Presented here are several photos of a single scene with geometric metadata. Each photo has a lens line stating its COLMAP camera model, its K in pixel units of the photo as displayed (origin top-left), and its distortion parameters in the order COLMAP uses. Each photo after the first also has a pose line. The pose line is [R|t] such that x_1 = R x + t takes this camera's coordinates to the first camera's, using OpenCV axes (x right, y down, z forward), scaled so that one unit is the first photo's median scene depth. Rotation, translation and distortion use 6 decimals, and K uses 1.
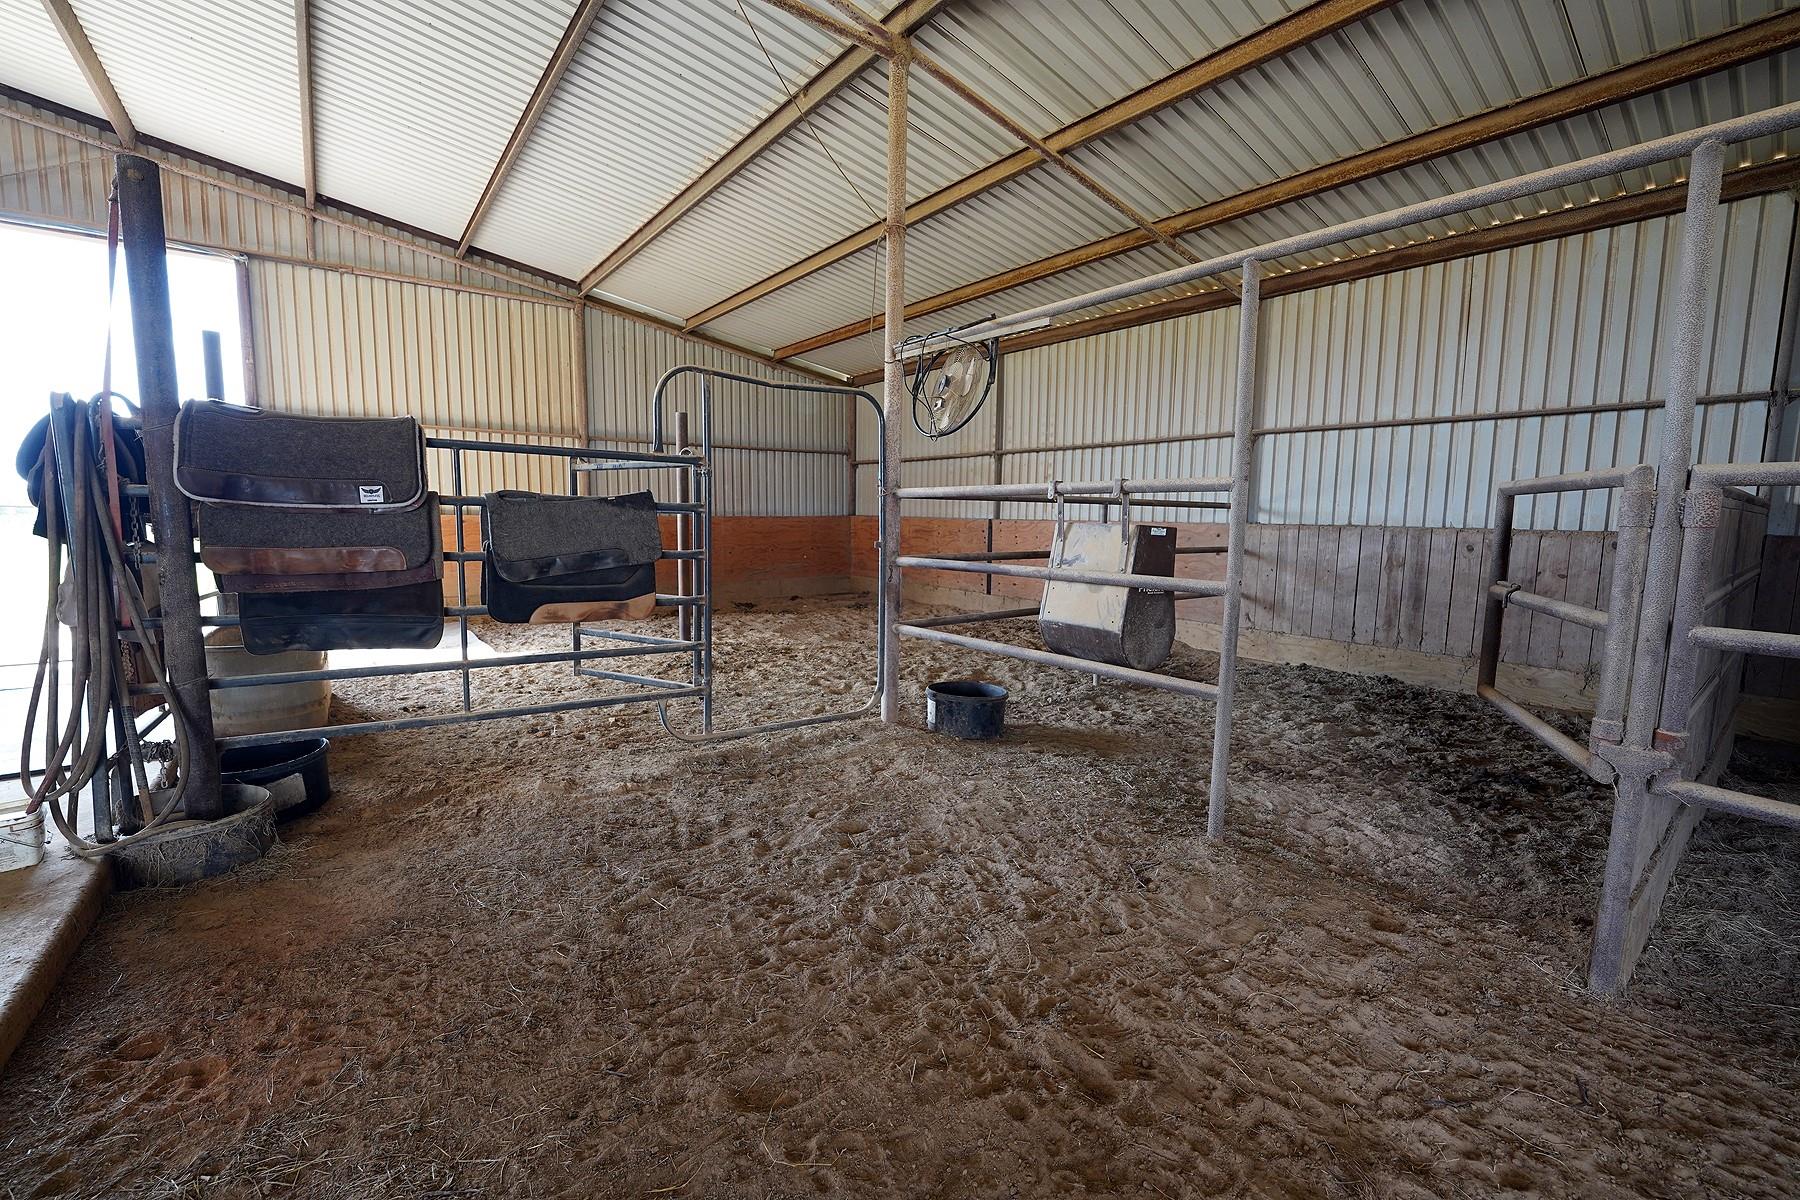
lens RADIAL K [[743.4, 0, 900.0], [0, 743.4, 600.0], [0, 0, 1]] dist [-0.028555, 0.003557]
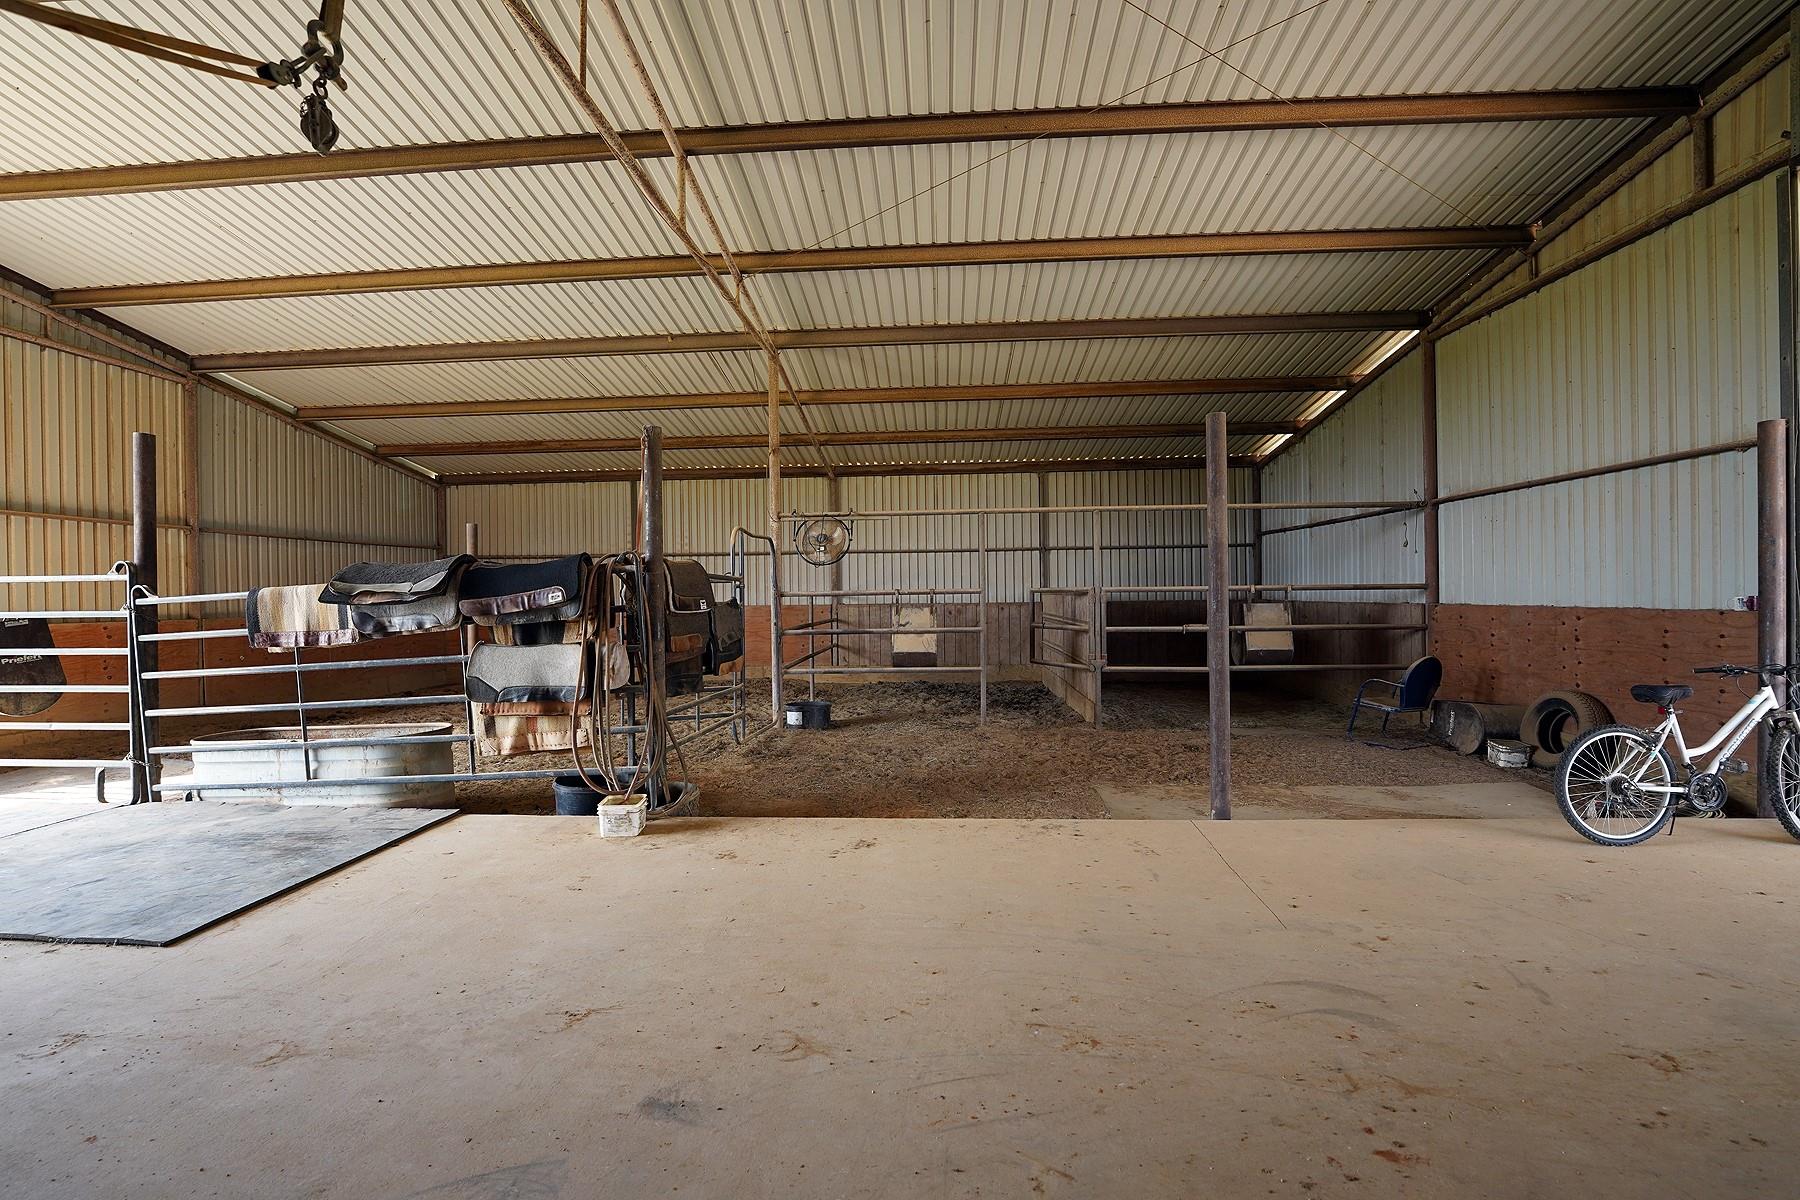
lens RADIAL K [[743.4, 0, 900.0], [0, 743.4, 600.0], [0, 0, 1]] dist [-0.028555, 0.003557]
pose [[0.657450, -0.026685, 0.753026, -0.930536], [0.107185, 0.992522, -0.058409, 0.001958], [-0.745836, 0.119114, 0.655393, -0.294264]]
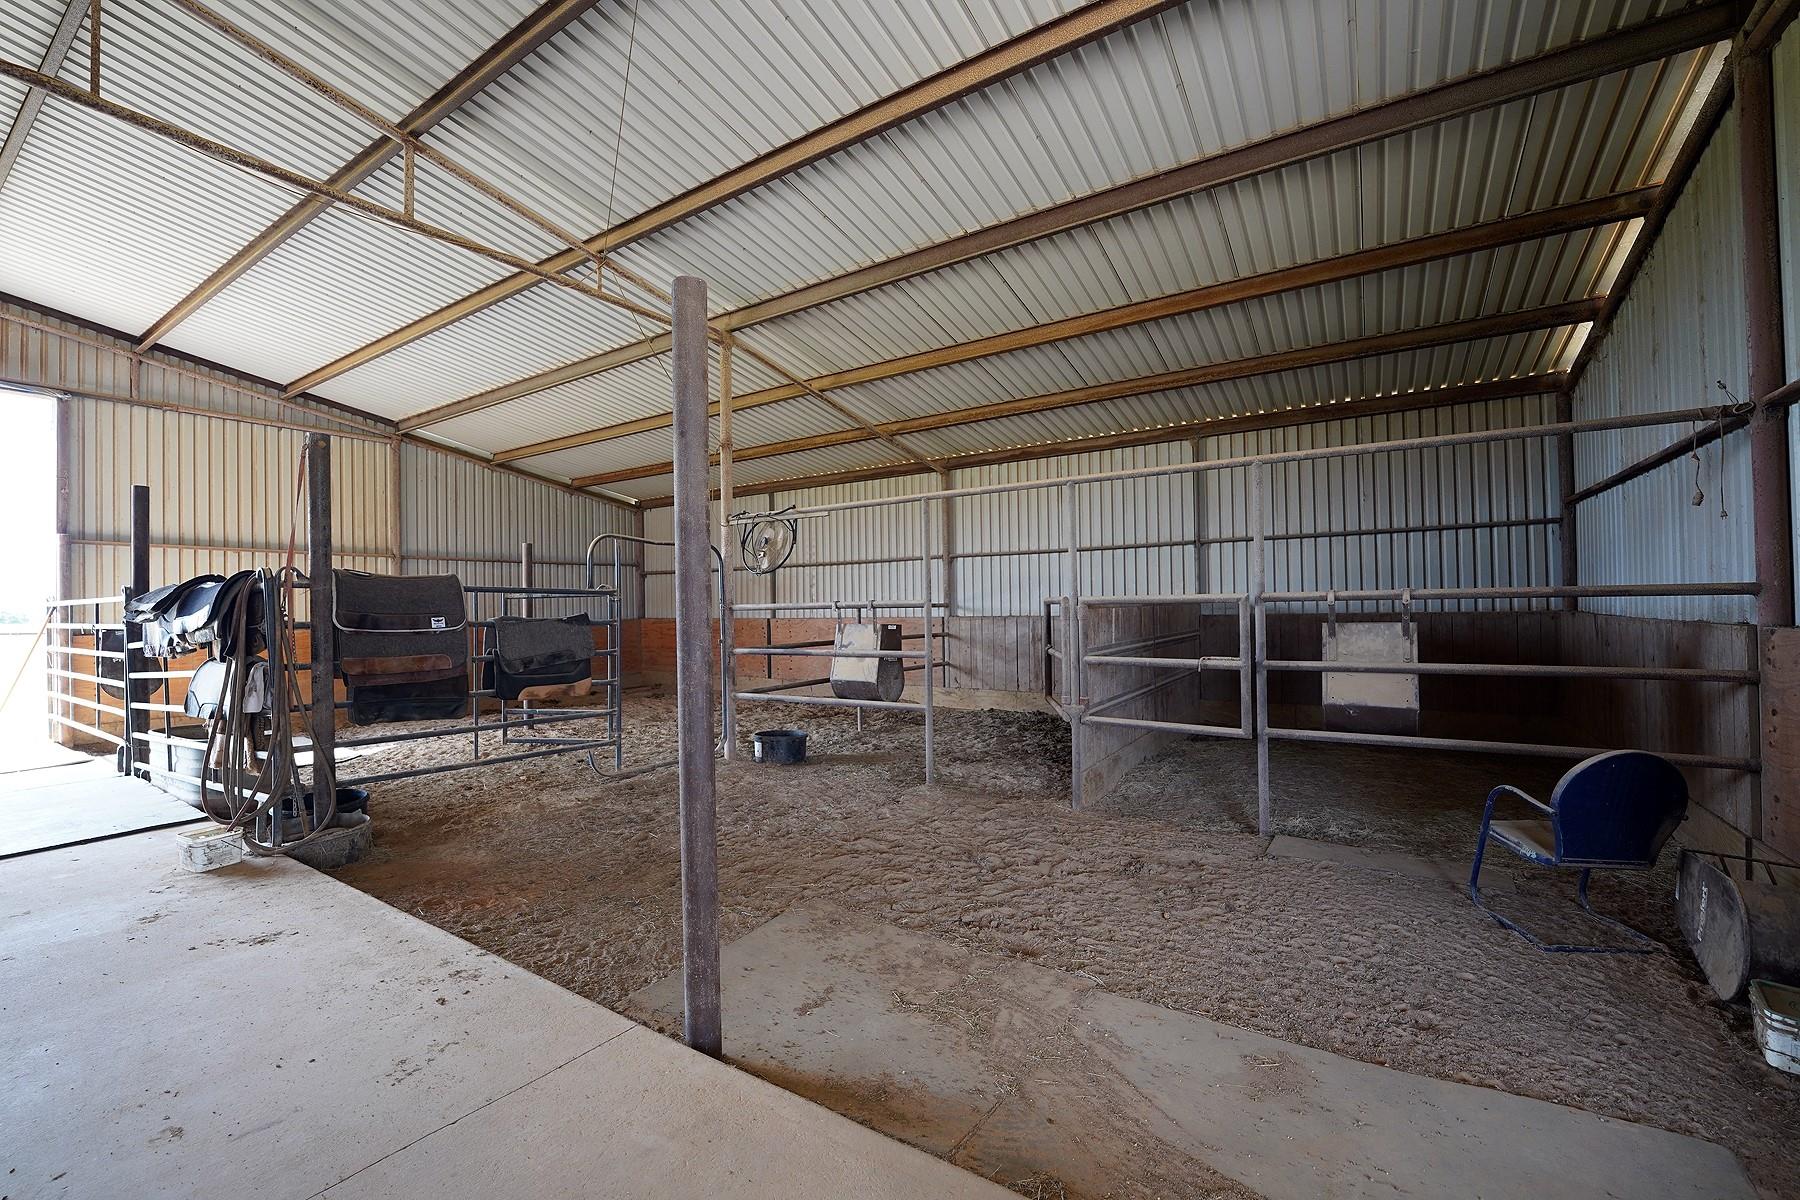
lens RADIAL K [[743.4, 0, 900.0], [0, 743.4, 600.0], [0, 0, 1]] dist [-0.028555, 0.003557]
pose [[0.942921, -0.025315, 0.332053, -0.152642], [0.066577, 0.991307, -0.113481, 0.032346], [-0.326294, 0.129110, 0.936409, -0.465059]]
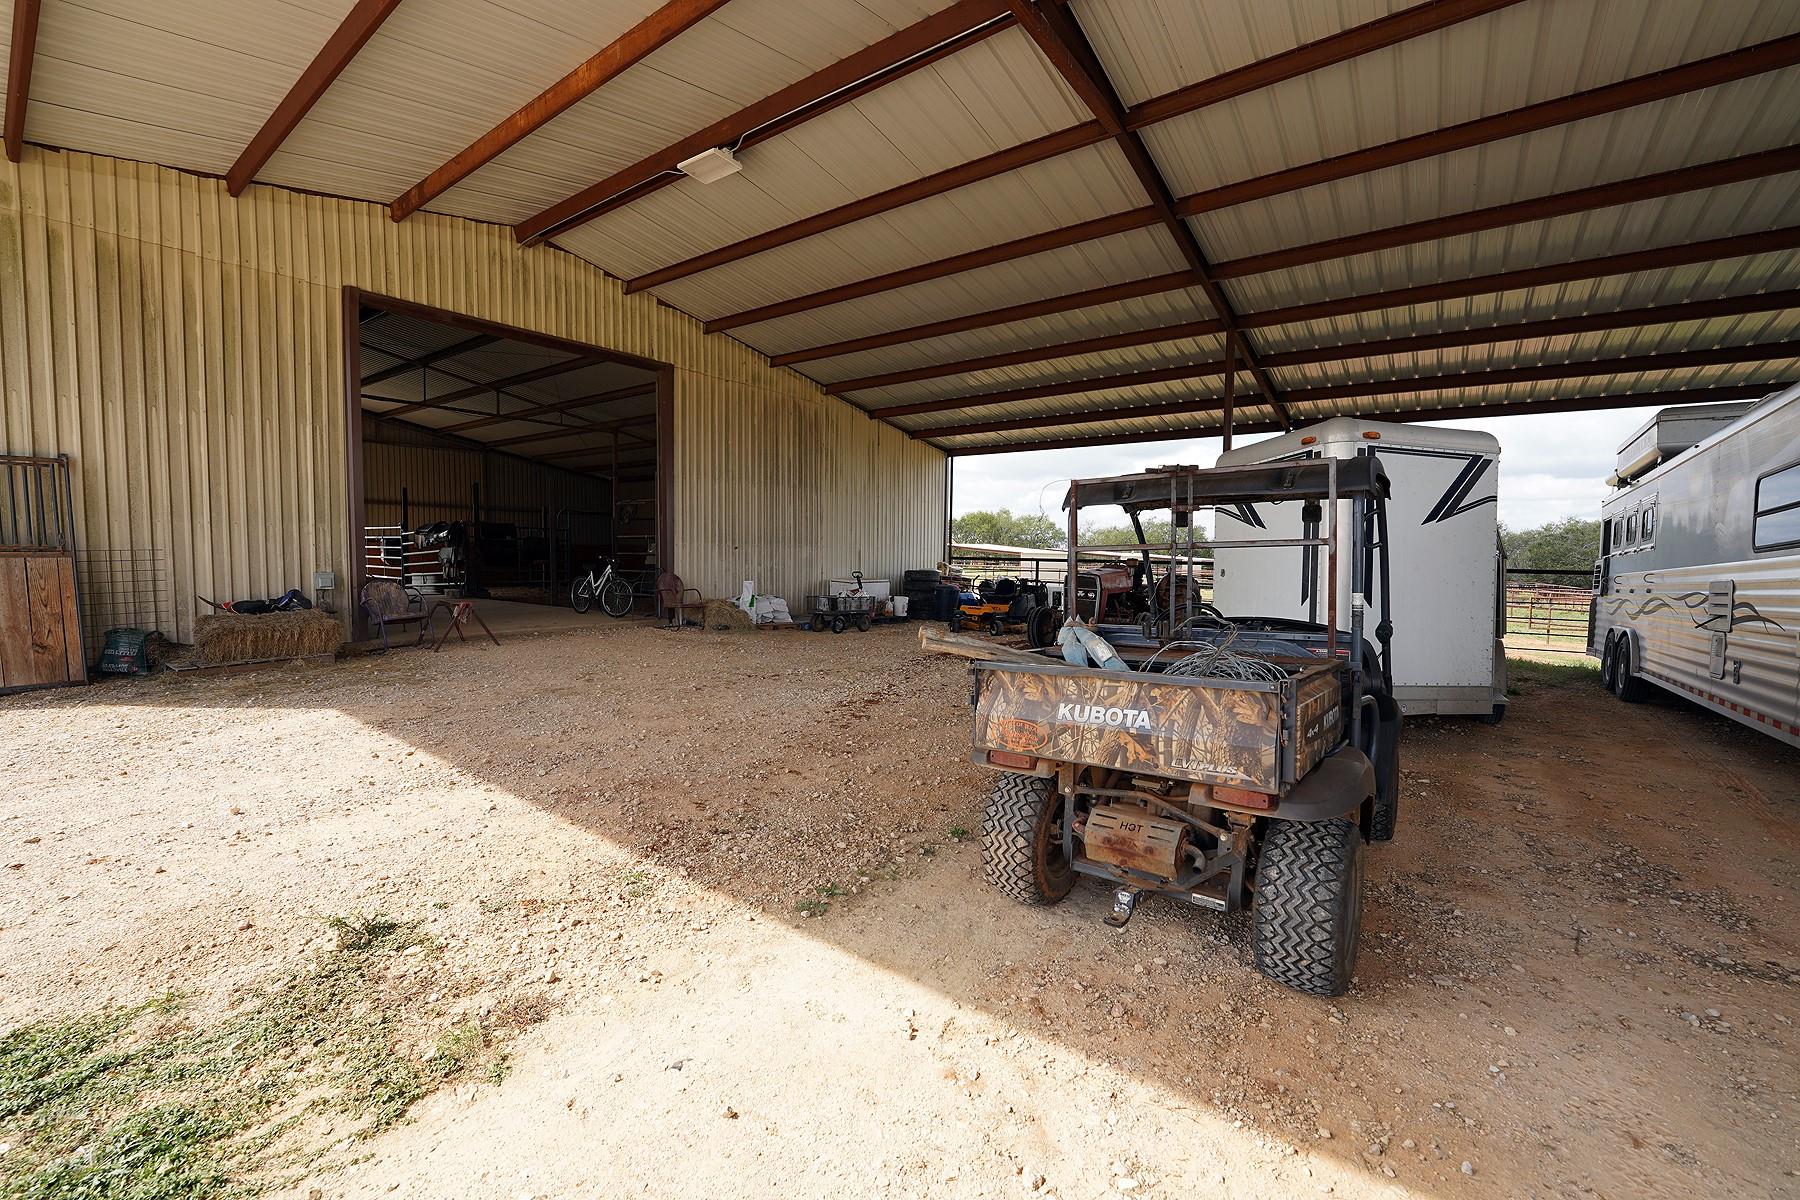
lens RADIAL K [[743.4, 0, 900.0], [0, 743.4, 600.0], [0, 0, 1]] dist [-0.028555, 0.003557]
pose [[0.962534, -0.016096, 0.270685, 0.310759], [0.029378, 0.998551, -0.045088, 0.344333], [-0.269567, 0.051351, 0.961612, -2.643756]]
